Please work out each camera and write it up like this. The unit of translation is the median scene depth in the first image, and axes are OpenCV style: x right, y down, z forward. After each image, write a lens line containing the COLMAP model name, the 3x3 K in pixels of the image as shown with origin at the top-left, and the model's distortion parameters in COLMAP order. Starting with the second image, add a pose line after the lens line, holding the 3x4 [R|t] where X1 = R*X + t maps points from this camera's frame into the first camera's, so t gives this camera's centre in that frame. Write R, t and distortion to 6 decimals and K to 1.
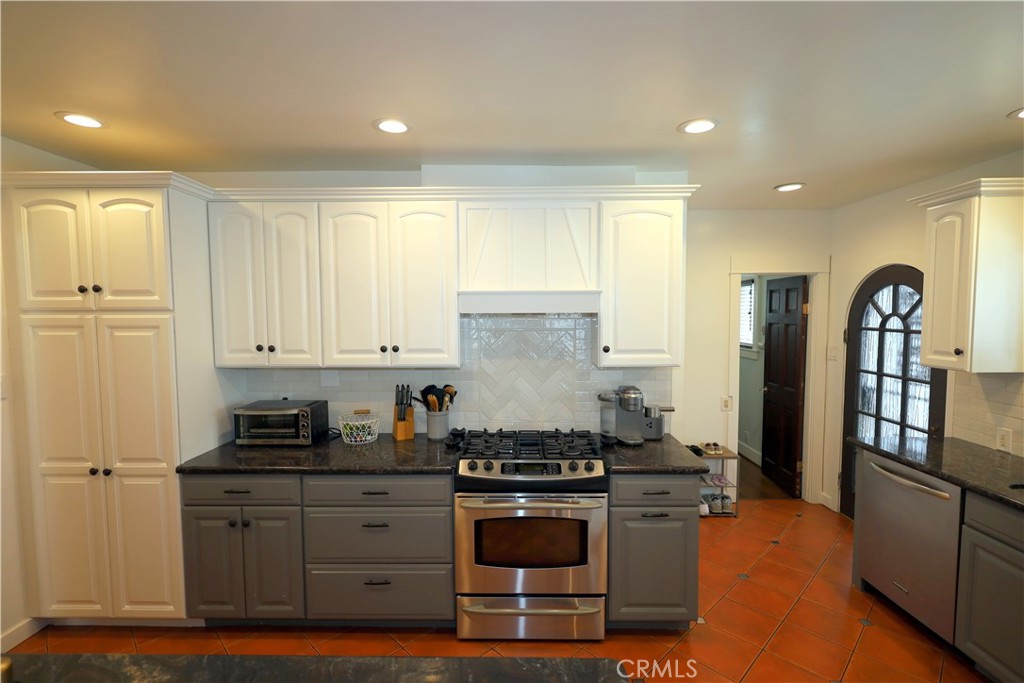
lens RADIAL K [[474.3, 0, 512.0], [0, 474.3, 341.5], [0, 0, 1]] dist [-0.000752, -0.000469]
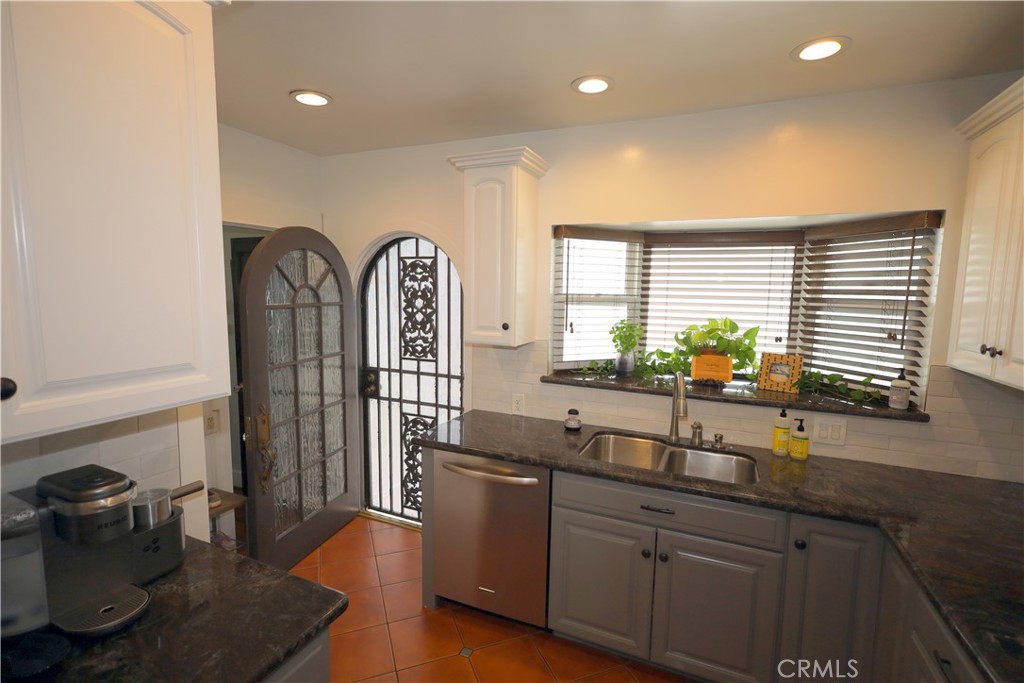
lens RADIAL K [[474.3, 0, 512.0], [0, 474.3, 341.5], [0, 0, 1]] dist [-0.000752, -0.000469]
pose [[0.394568, -0.096526, 0.913783, 0.041452], [0.040507, 0.995328, 0.087649, -0.023934], [-0.917973, 0.002431, 0.396635, 0.443335]]
